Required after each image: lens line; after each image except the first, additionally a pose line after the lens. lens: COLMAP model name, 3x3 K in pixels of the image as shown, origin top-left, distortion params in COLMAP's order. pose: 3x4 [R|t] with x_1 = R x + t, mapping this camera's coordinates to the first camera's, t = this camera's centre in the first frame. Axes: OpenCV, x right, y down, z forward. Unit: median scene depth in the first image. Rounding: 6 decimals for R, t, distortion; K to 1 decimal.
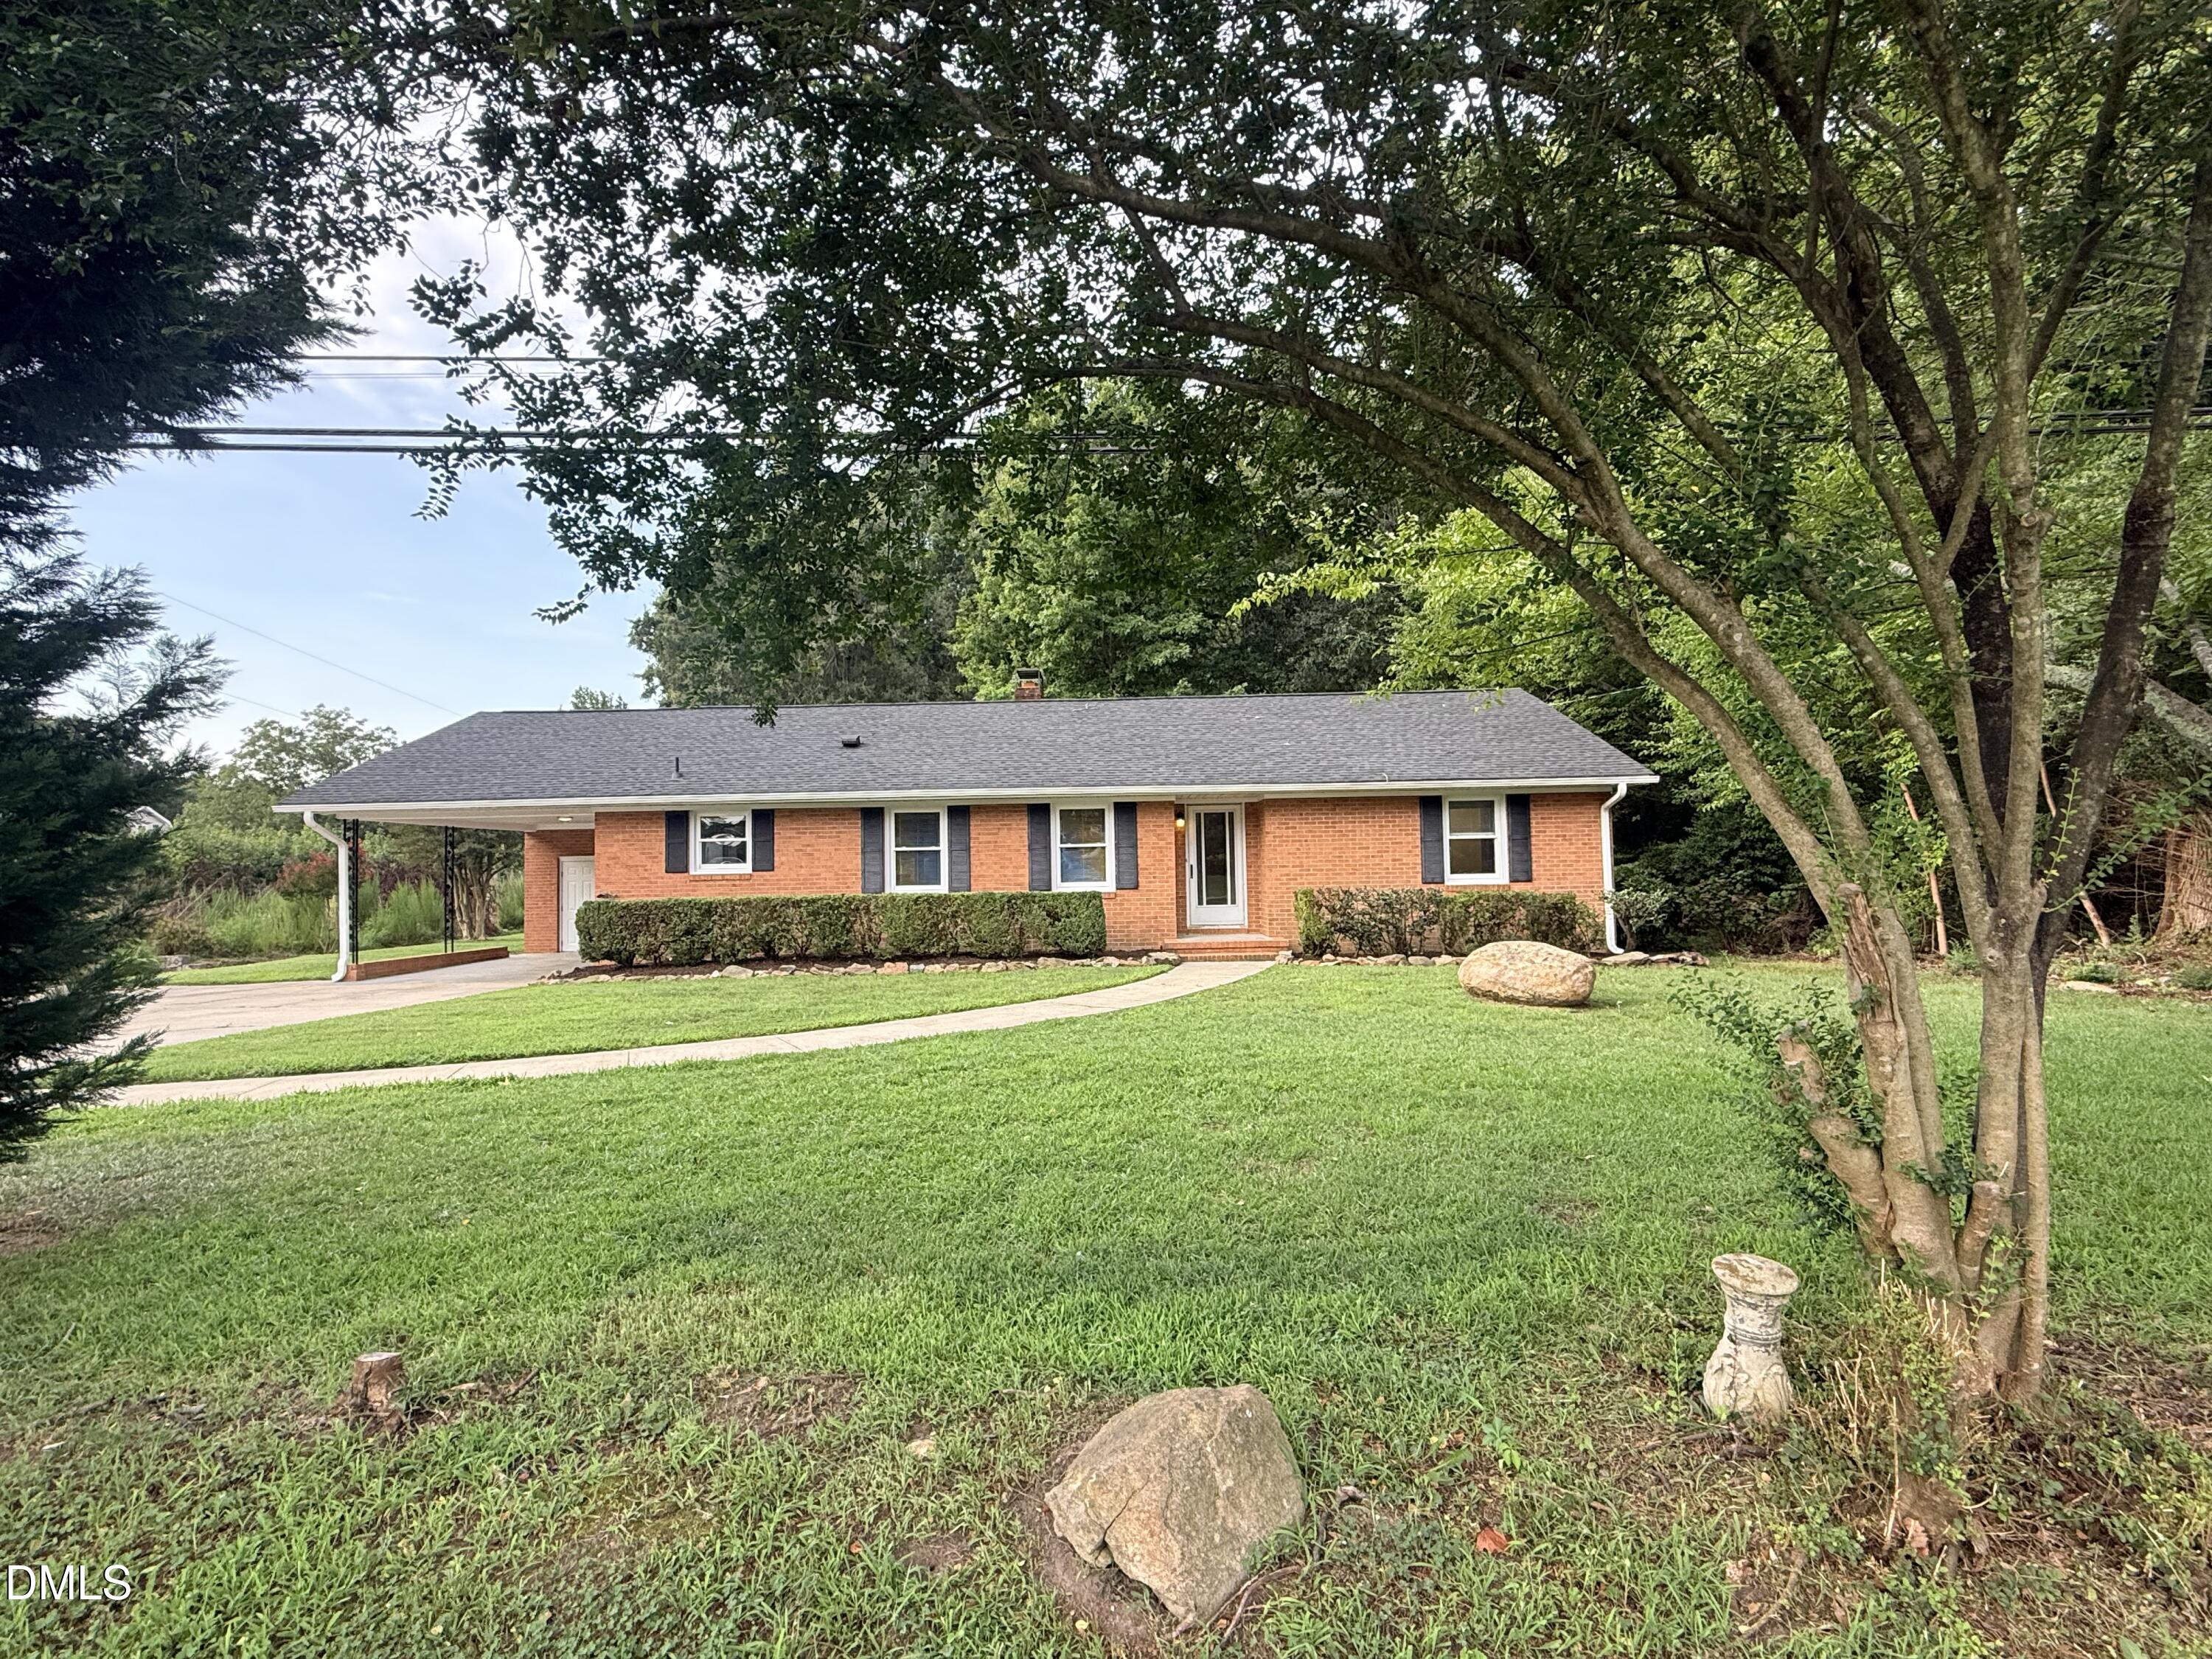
lens RADIAL K [[1083.0, 0, 1107.5], [0, 1083.0, 829.6], [0, 0, 1]] dist [0.001654, 0.000087]
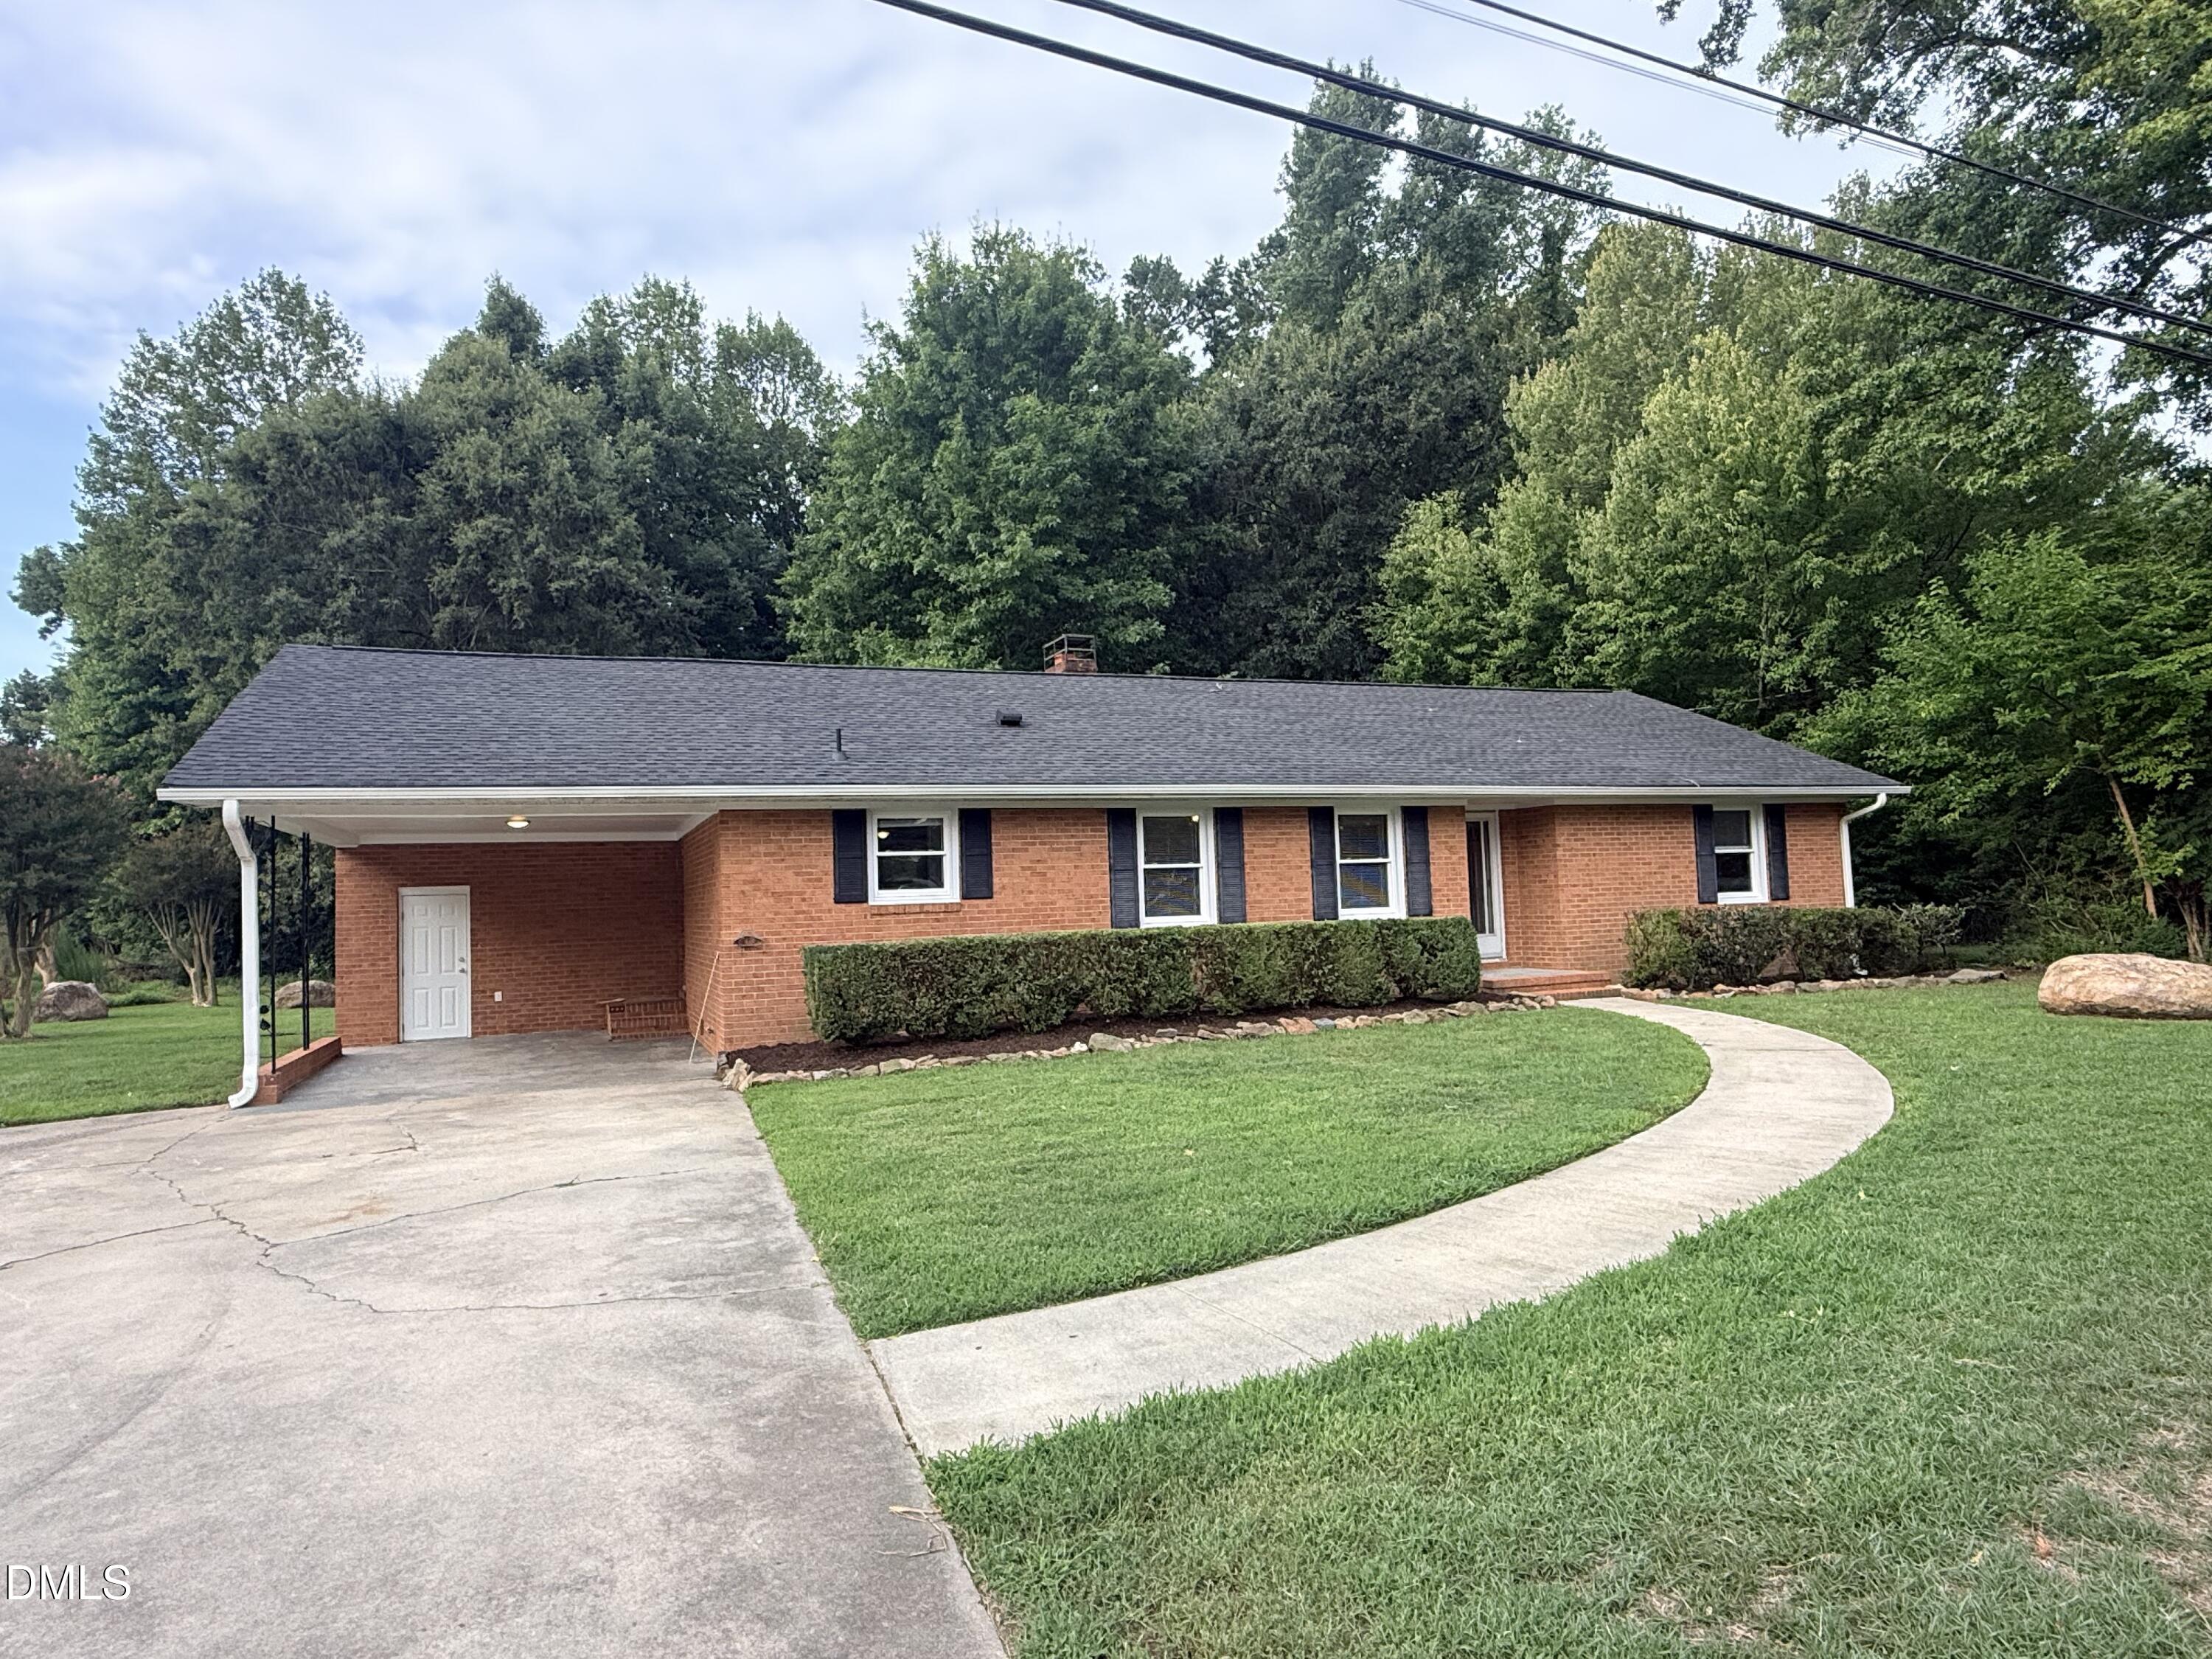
lens RADIAL K [[1308.5, 0, 1106.1], [0, 1308.5, 827.0], [0, 0, 1]] dist [-0.005821, -0.000594]
pose [[0.924063, 0.008105, 0.382155, -0.559132], [0.002881, 0.999599, -0.028166, 0.016356], [-0.382230, 0.027128, 0.923669, 0.201162]]
